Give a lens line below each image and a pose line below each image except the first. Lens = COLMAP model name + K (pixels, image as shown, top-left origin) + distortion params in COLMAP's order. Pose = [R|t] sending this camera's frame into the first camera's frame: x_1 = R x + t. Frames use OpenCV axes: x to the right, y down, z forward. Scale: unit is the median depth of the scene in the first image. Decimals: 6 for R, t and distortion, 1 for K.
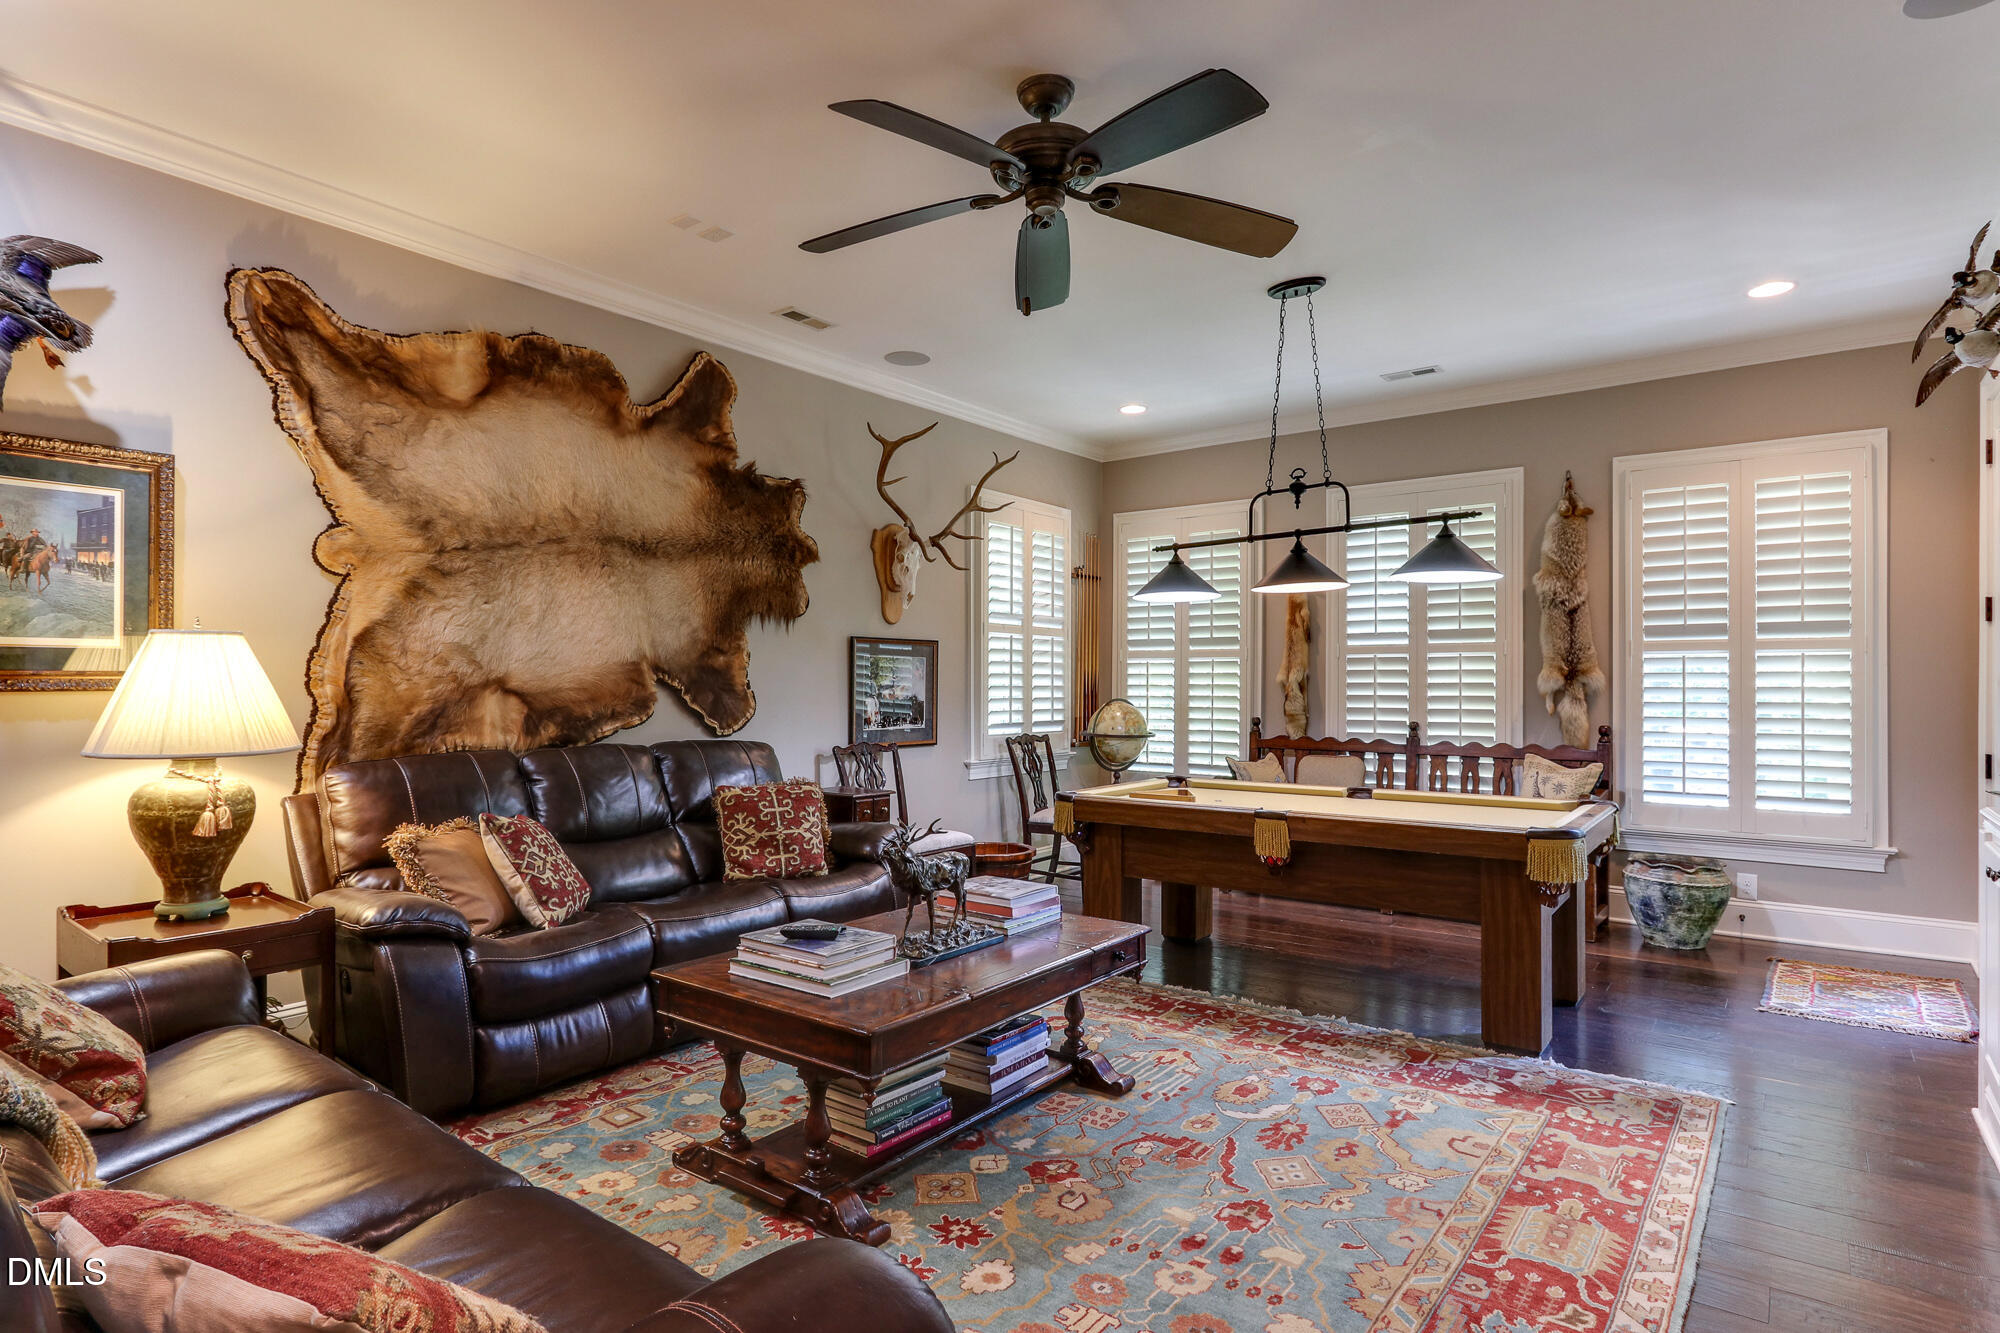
lens RADIAL K [[1056.8, 0, 950.3], [0, 1056.8, 670.0], [0, 0, 1]] dist [-0.005673, 0.002478]
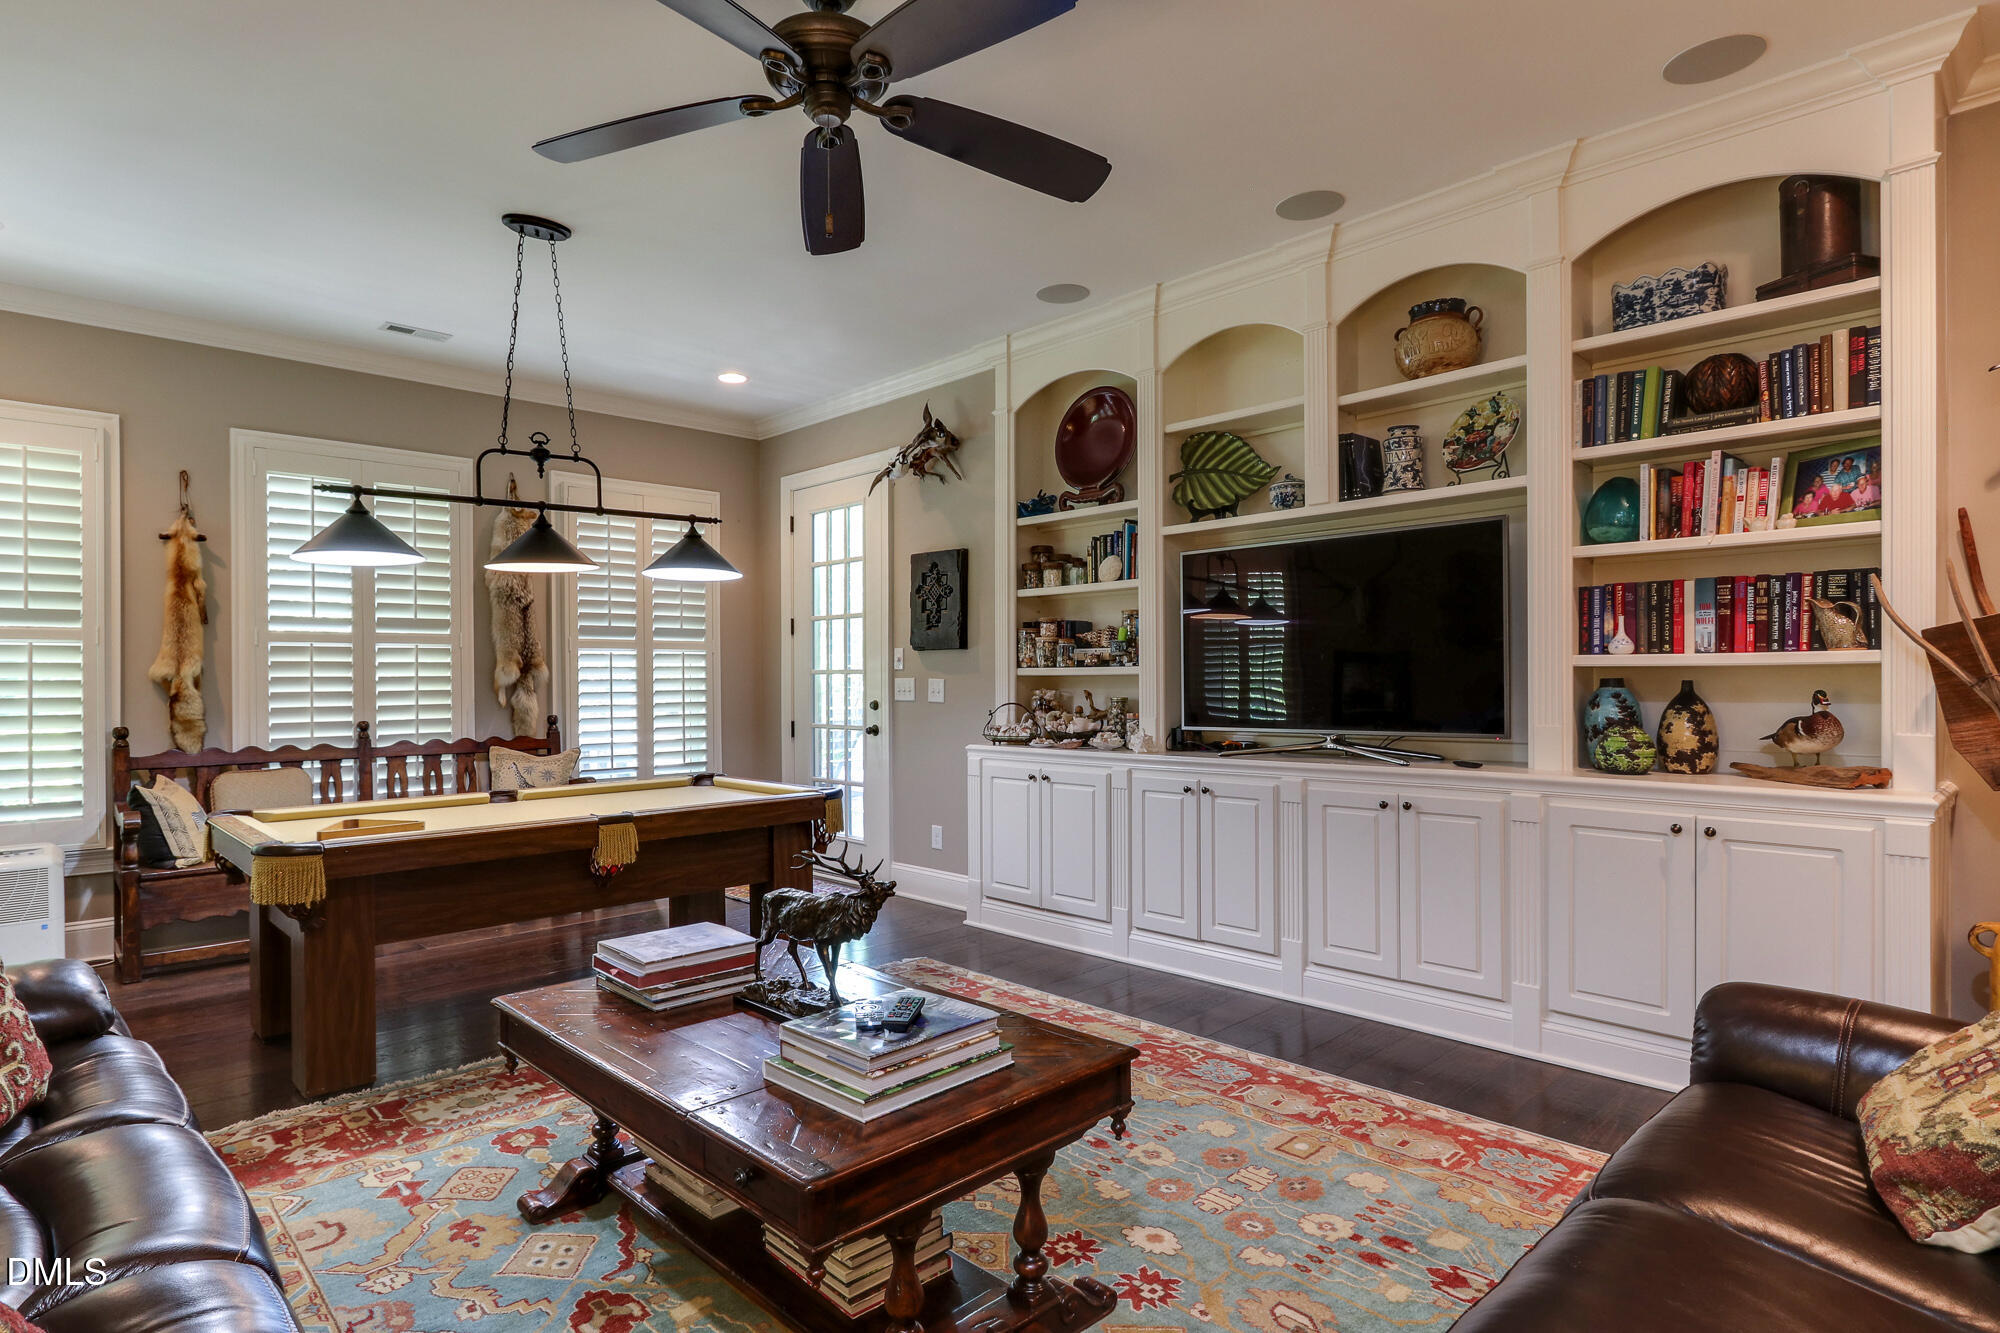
lens RADIAL K [[1056.8, 0, 996.8], [0, 1056.8, 669.4], [0, 0, 1]] dist [-0.005673, 0.002478]
pose [[0.120627, 0.005365, 0.992683, -0.399803], [-0.004441, 0.999978, -0.004864, 0.008507], [-0.992688, -0.003822, 0.120648, 0.406836]]
